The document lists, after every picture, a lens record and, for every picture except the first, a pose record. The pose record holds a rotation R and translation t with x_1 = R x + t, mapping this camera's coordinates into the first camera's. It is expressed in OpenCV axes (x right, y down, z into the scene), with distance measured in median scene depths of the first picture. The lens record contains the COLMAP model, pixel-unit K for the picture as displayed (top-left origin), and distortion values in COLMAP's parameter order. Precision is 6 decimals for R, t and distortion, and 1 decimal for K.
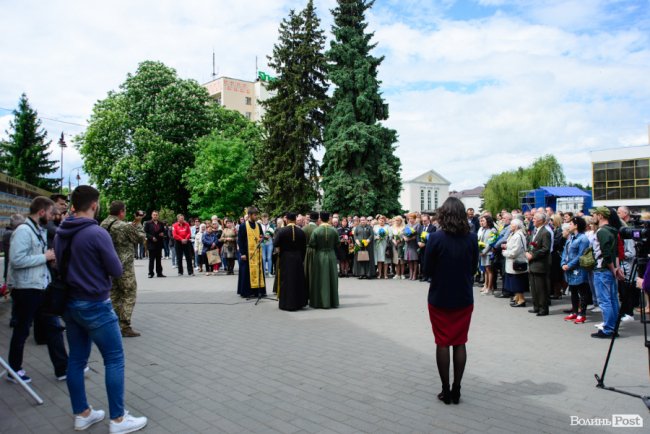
lens RADIAL K [[1695.9, 0, 325.0], [0, 1695.9, 217.0], [0, 0, 1]] dist [0.056203, 0.412530]
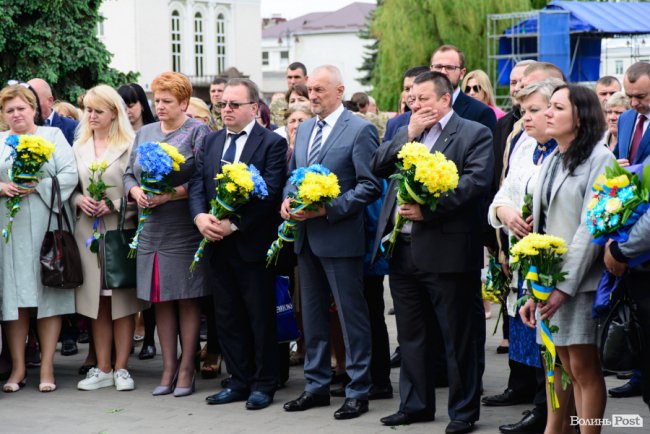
lens RADIAL K [[1695.9, 0, 325.0], [0, 1695.9, 217.0], [0, 0, 1]] dist [0.056203, 0.412530]
pose [[0.982978, -0.011992, 0.183334, 0.029347], [0.000326, 0.997980, 0.063533, 0.001746], [-0.183725, -0.062392, 0.980996, 0.734998]]
